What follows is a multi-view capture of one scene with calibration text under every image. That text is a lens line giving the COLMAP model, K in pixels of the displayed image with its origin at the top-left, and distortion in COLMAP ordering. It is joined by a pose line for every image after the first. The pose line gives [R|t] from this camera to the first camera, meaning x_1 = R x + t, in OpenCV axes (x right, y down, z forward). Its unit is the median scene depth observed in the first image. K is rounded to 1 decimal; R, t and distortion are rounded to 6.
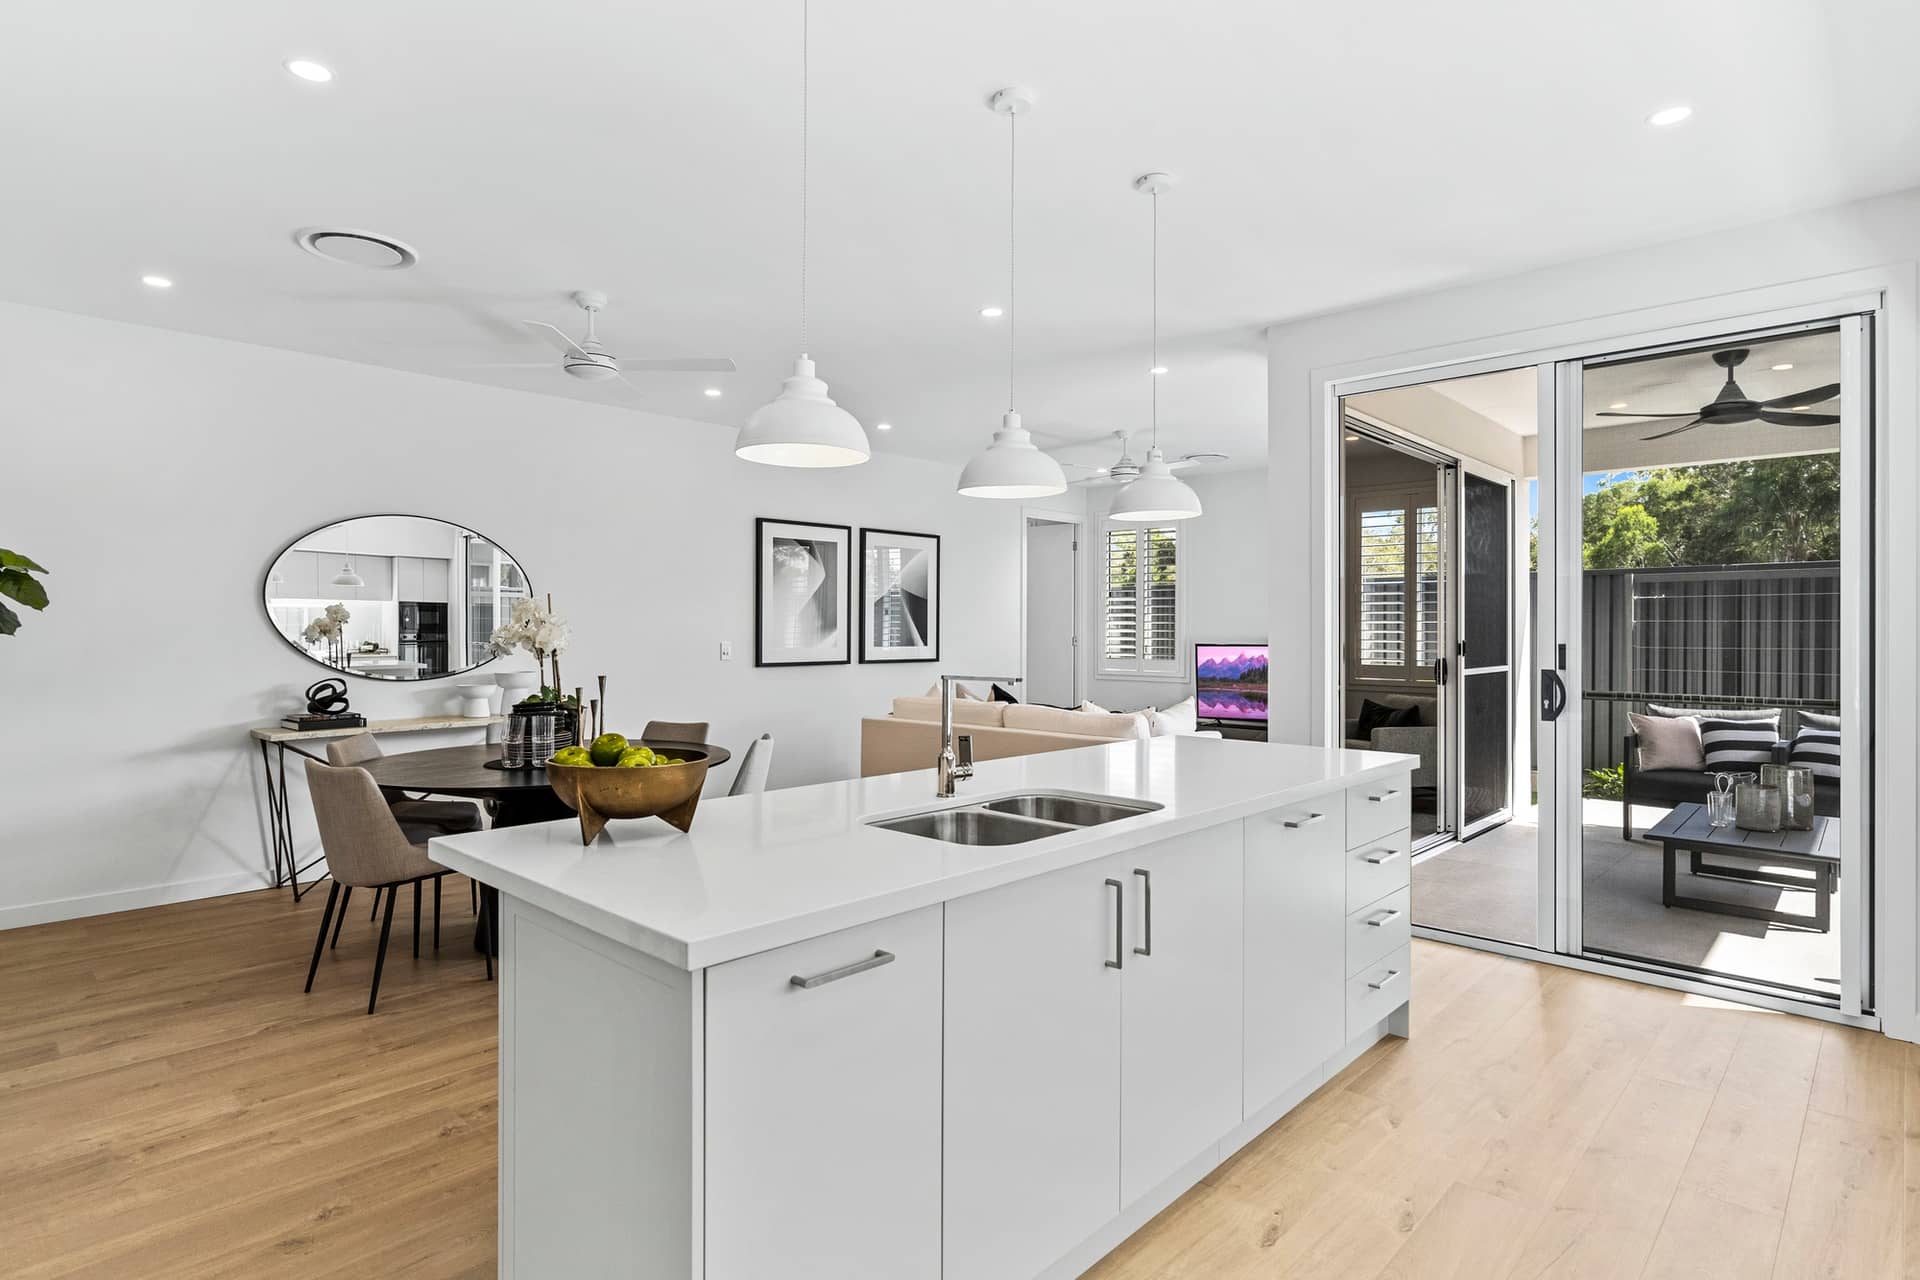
lens RADIAL K [[988.6, 0, 916.4], [0, 988.6, 645.5], [0, 0, 1]] dist [-0.004712, 0.005209]
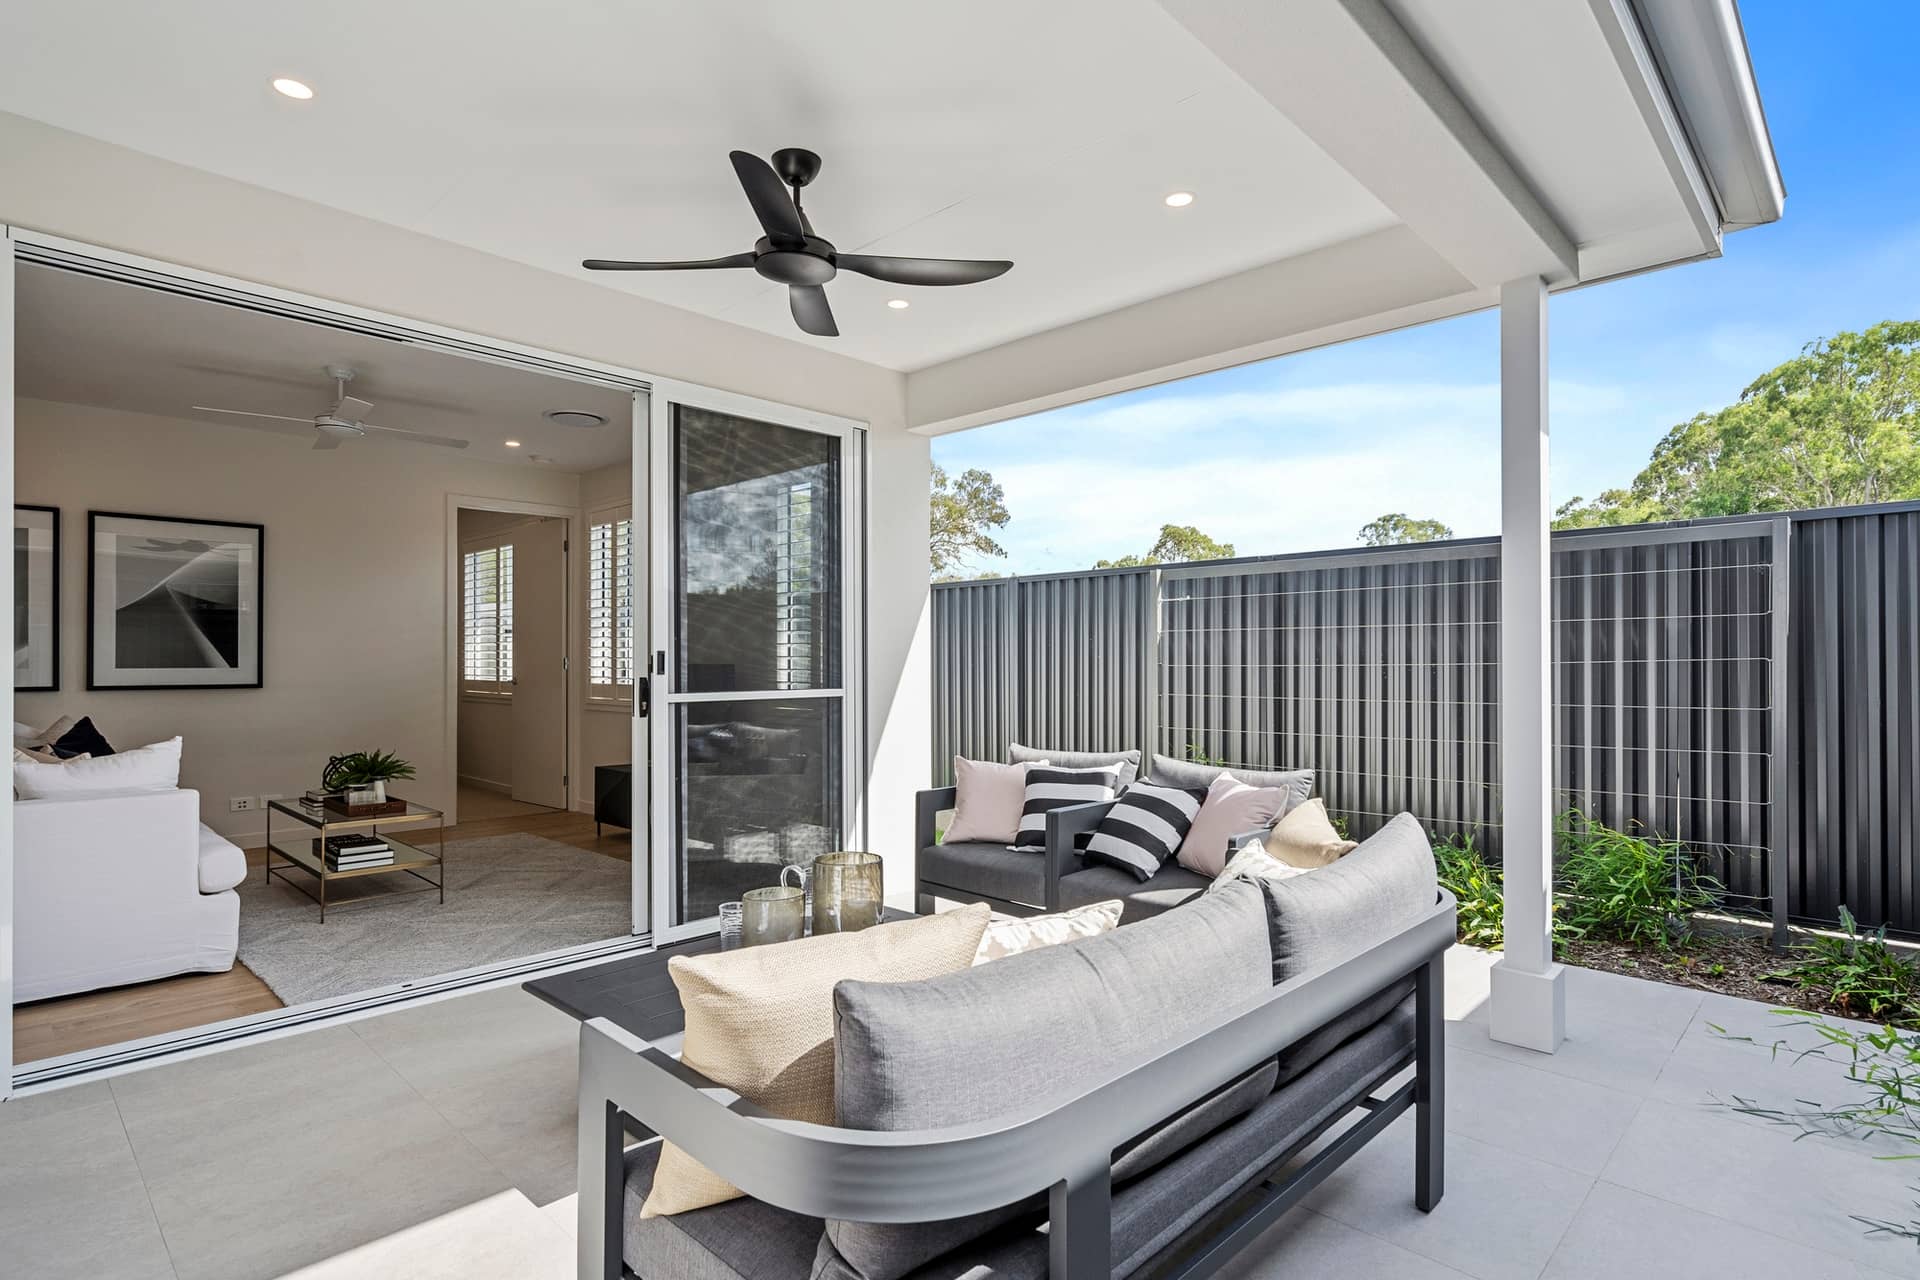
lens RADIAL K [[988.6, 0, 955.0], [0, 988.6, 645.2], [0, 0, 1]] dist [-0.004712, 0.005209]
pose [[0.999761, -0.005719, 0.021084, 0.556089], [0.006147, 0.999775, -0.020292, 0.001865], [-0.020963, 0.020416, 0.999572, 0.227012]]
